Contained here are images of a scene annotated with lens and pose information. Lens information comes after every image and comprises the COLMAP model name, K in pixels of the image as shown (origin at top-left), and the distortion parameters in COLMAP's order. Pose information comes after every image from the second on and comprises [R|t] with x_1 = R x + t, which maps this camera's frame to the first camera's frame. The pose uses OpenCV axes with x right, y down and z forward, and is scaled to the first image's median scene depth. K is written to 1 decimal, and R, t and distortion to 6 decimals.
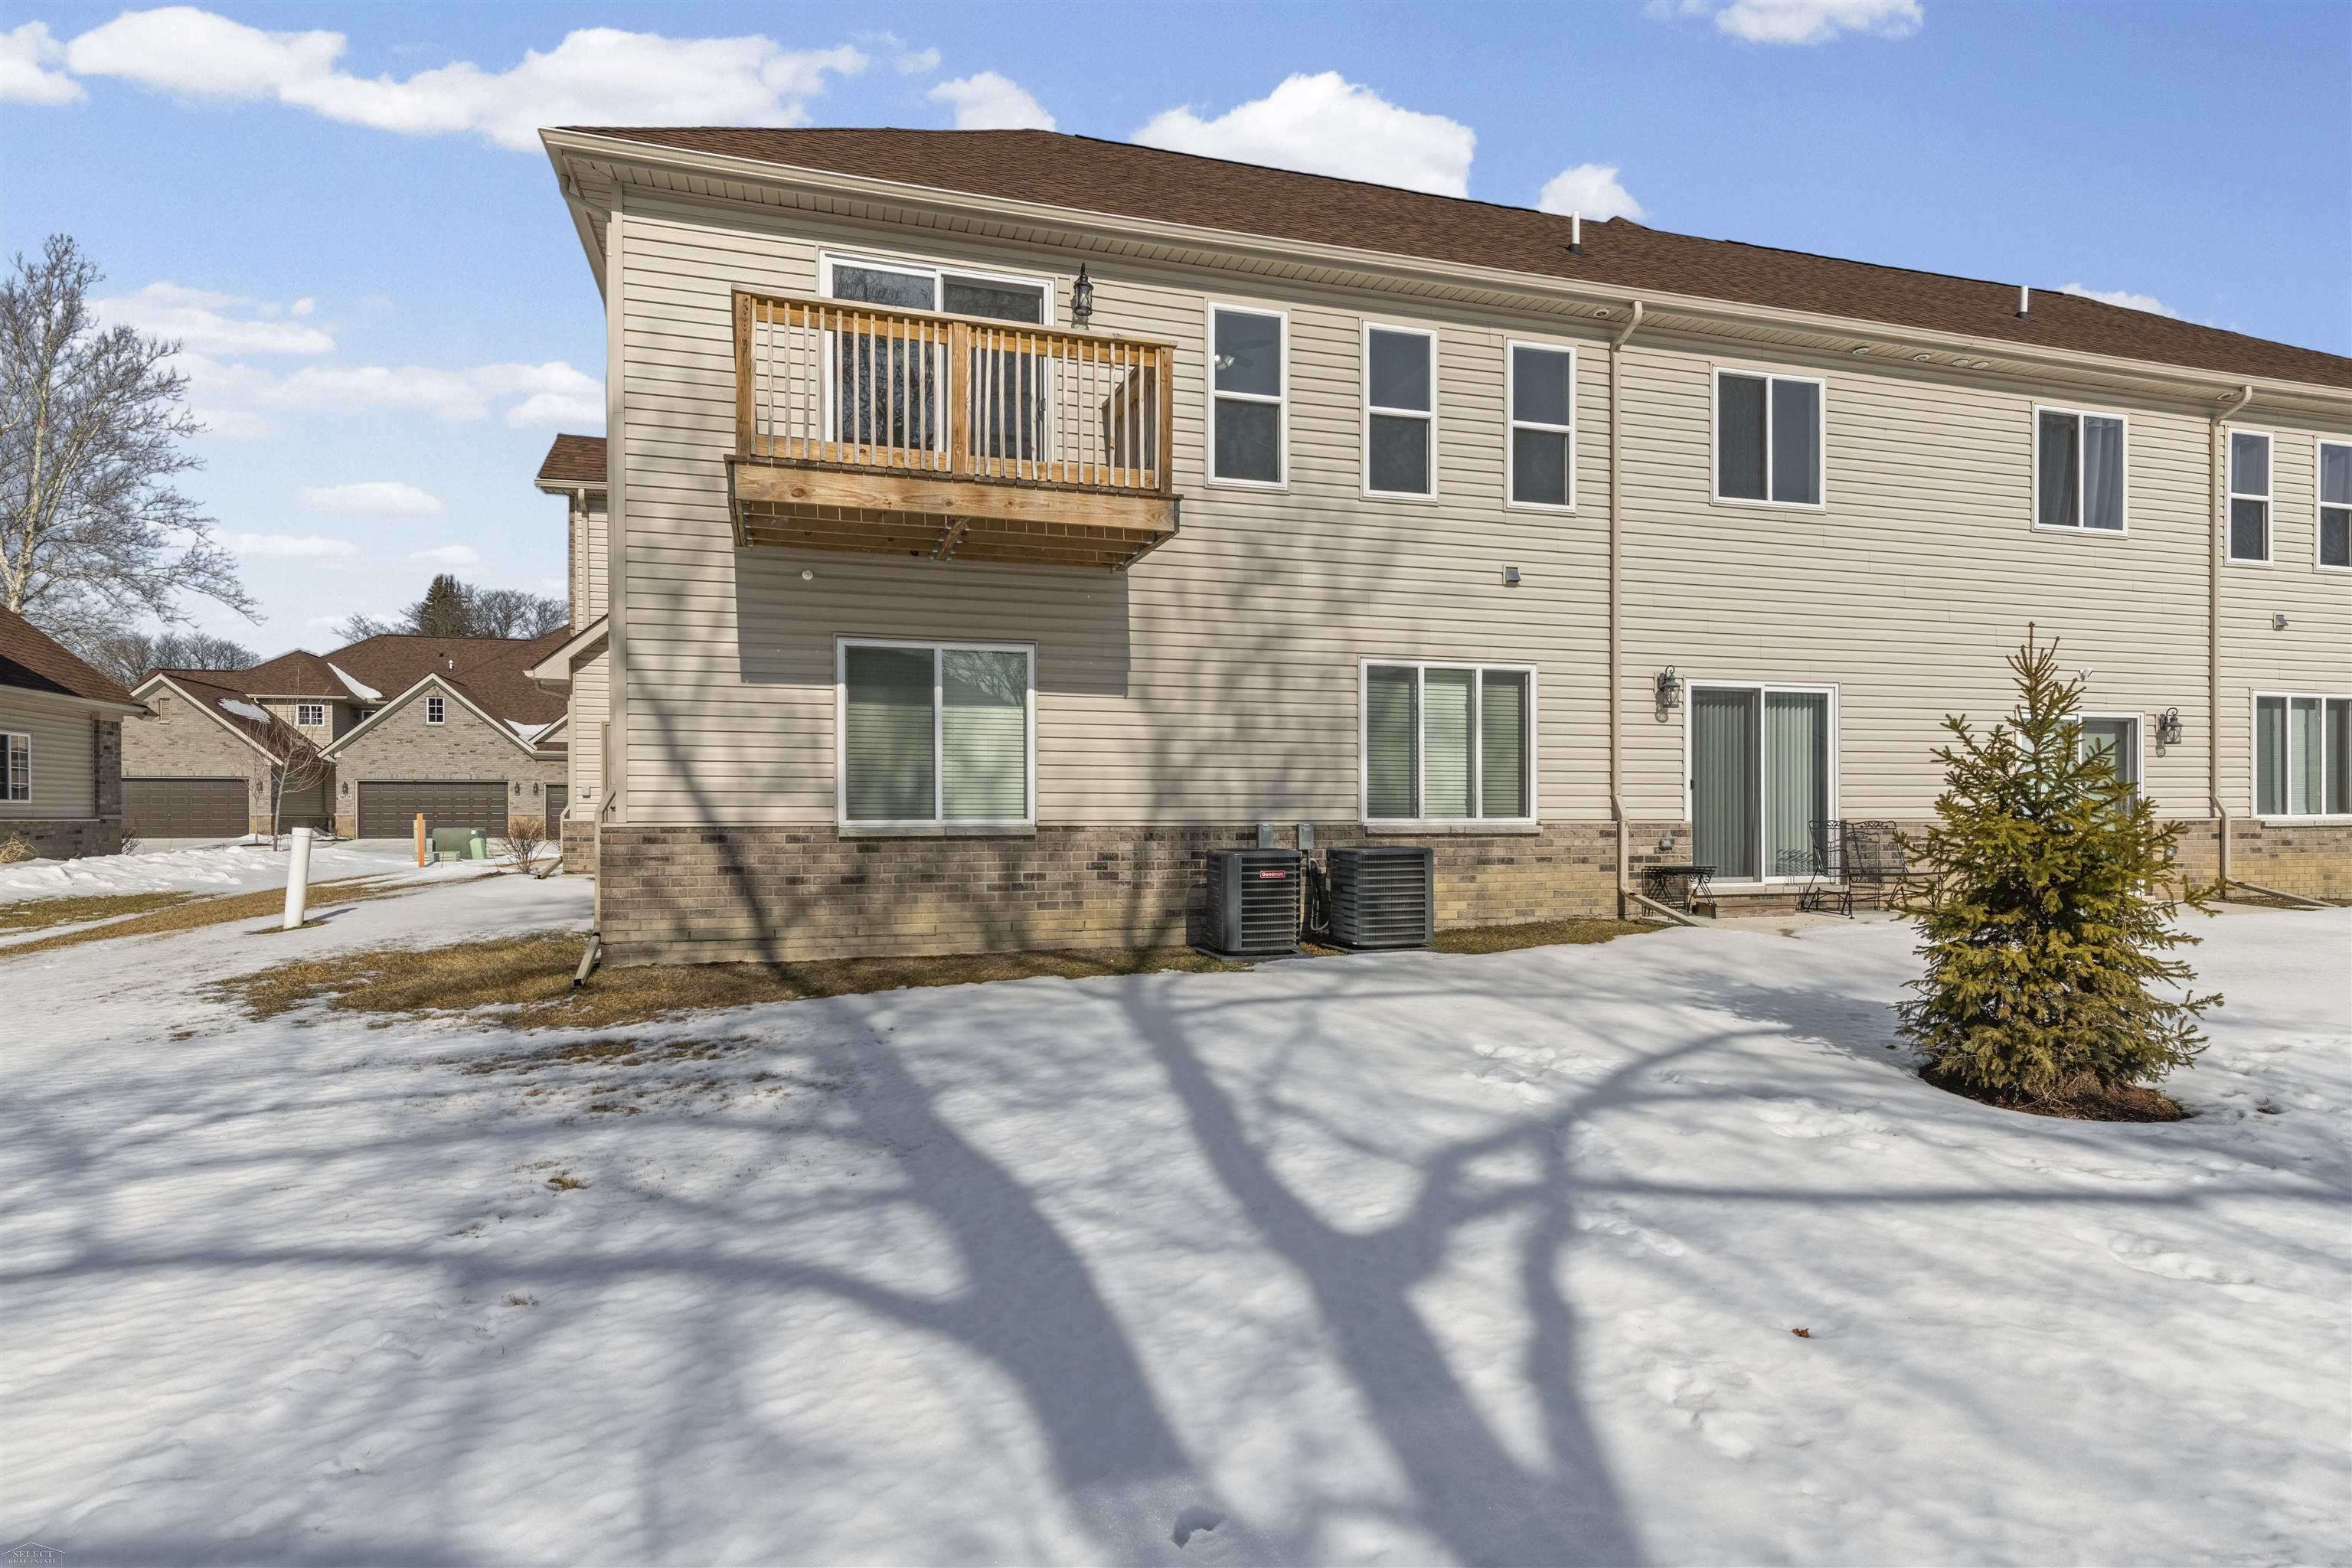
lens RADIAL K [[1216.2, 0, 1173.9], [0, 1216.2, 810.5], [0, 0, 1]] dist [0.022222, -0.010618]
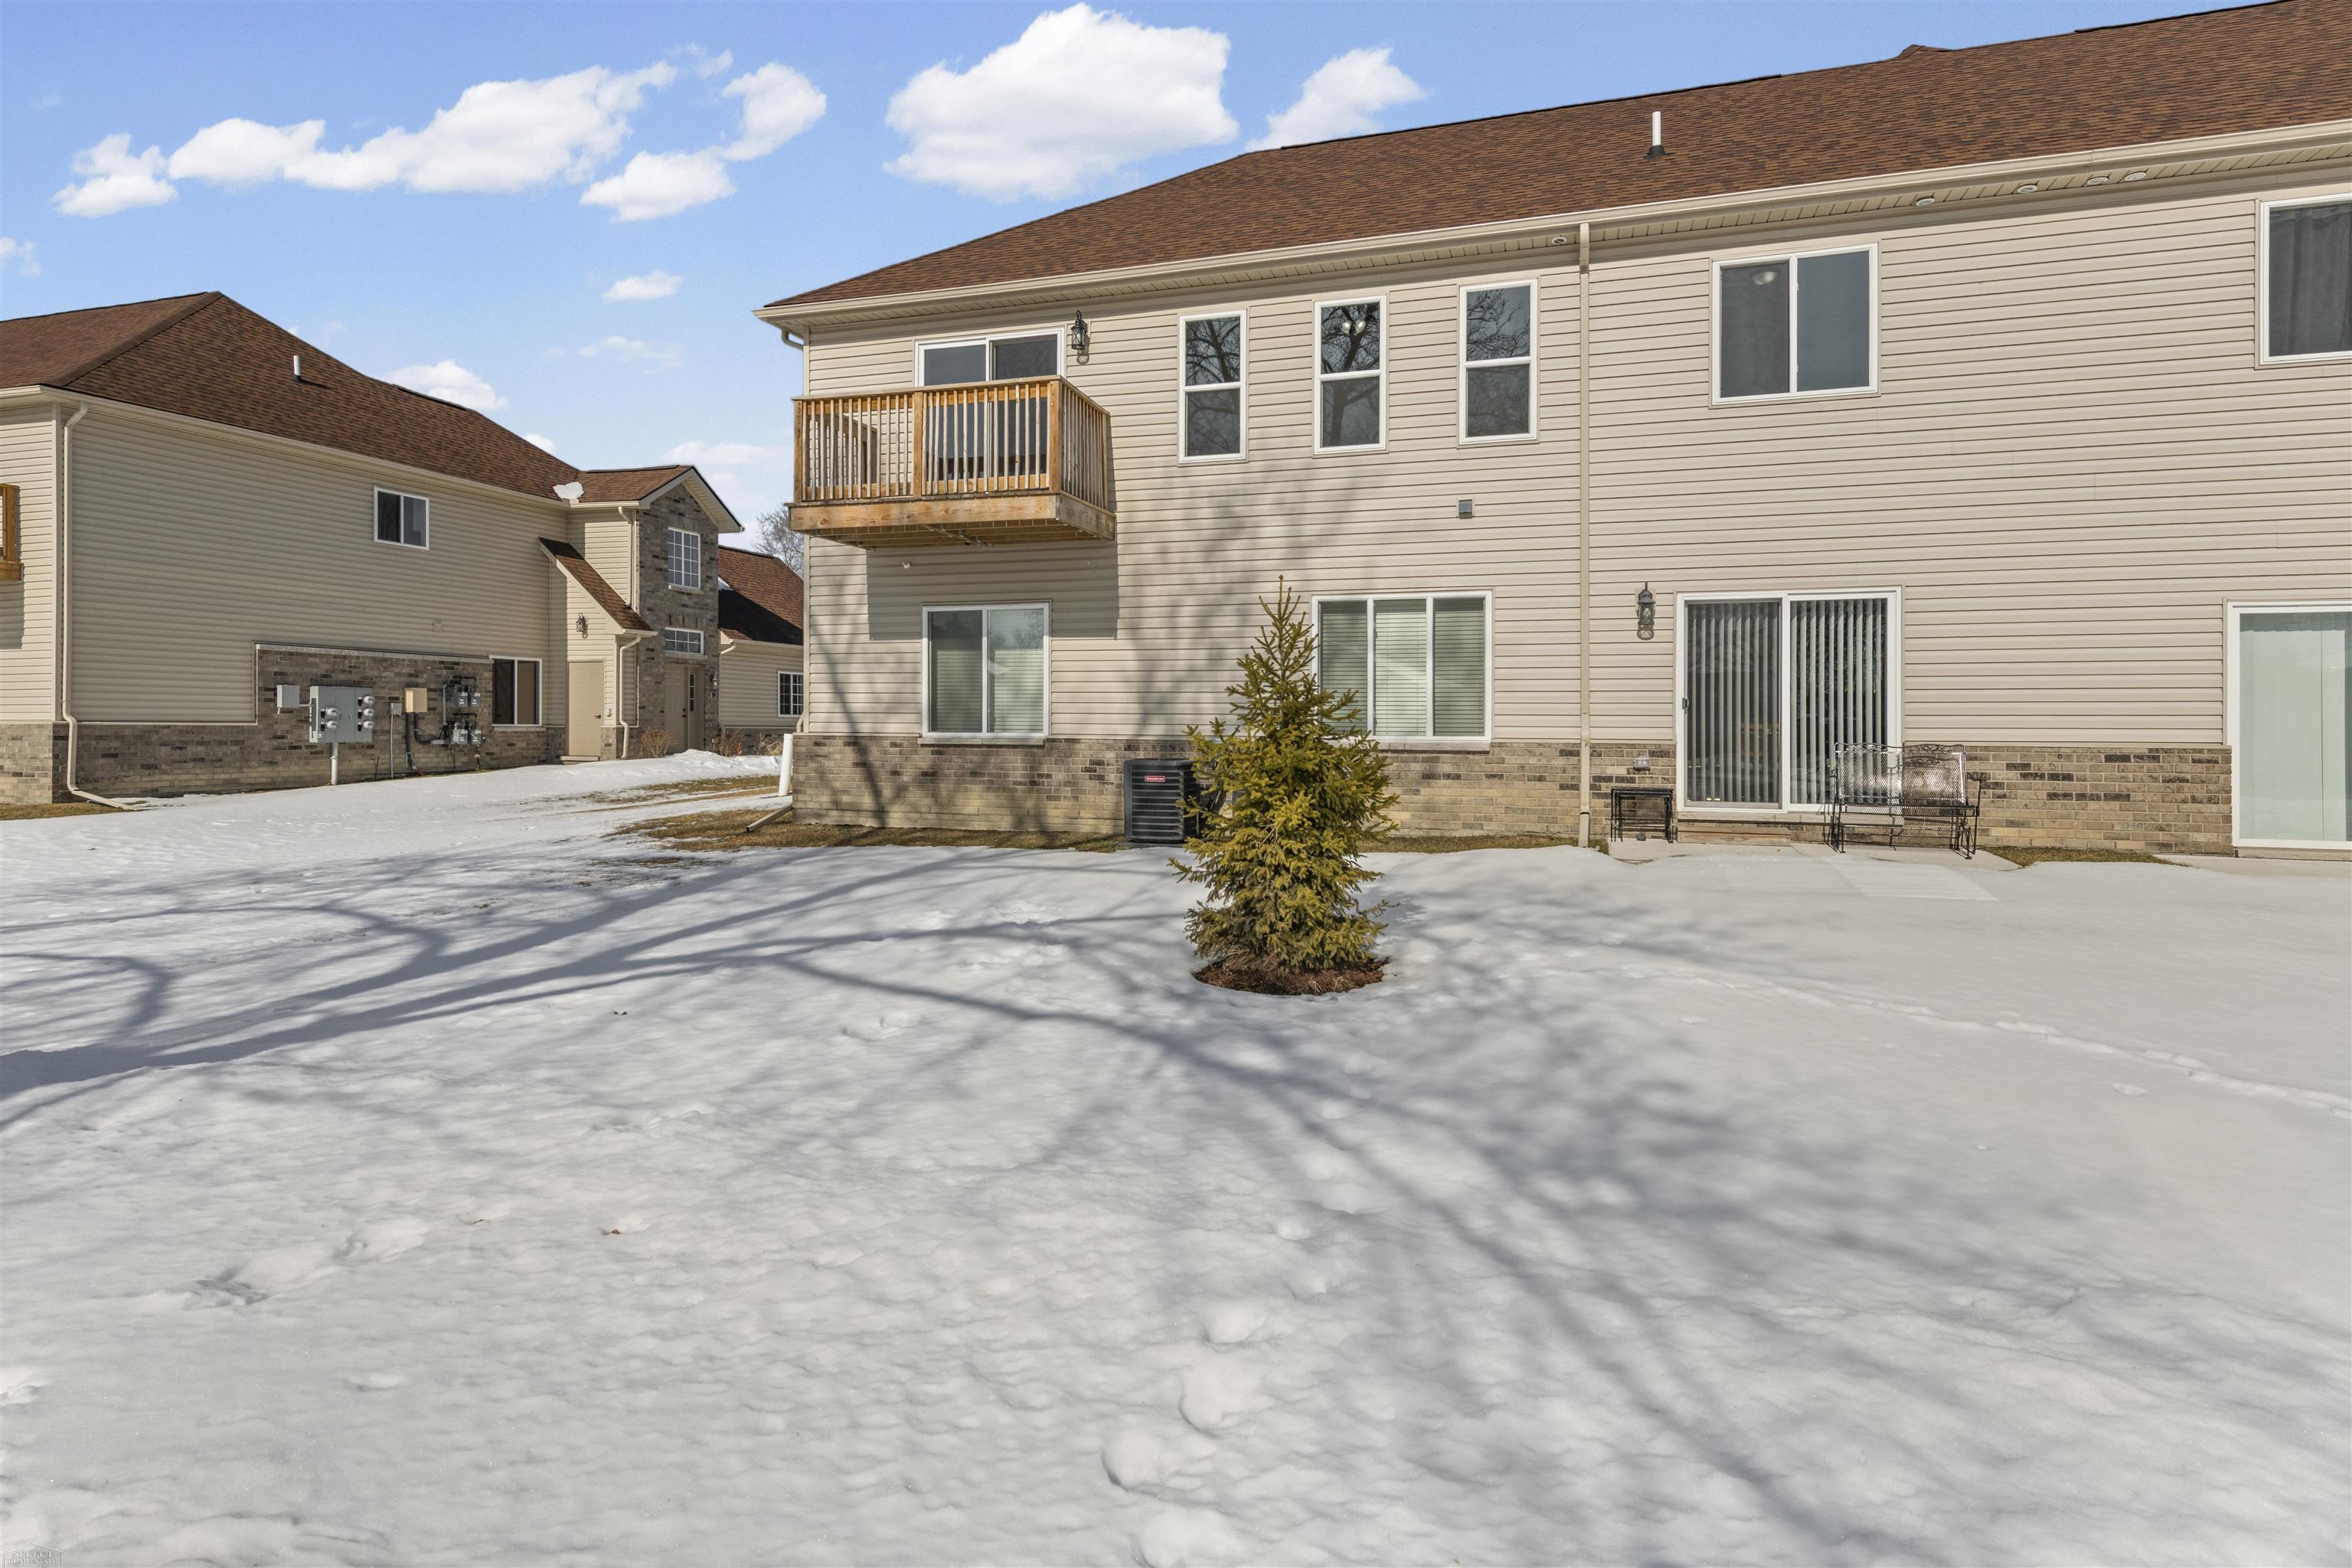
lens RADIAL K [[1211.4, 0, 1180.0], [0, 1211.4, 722.8], [0, 0, 1]] dist [0.022736, -0.011362]
pose [[0.821307, 0.005029, -0.570465, 0.748232], [-0.004511, 0.999987, 0.002321, -0.007626], [0.570469, 0.000667, 0.821319, -0.011048]]
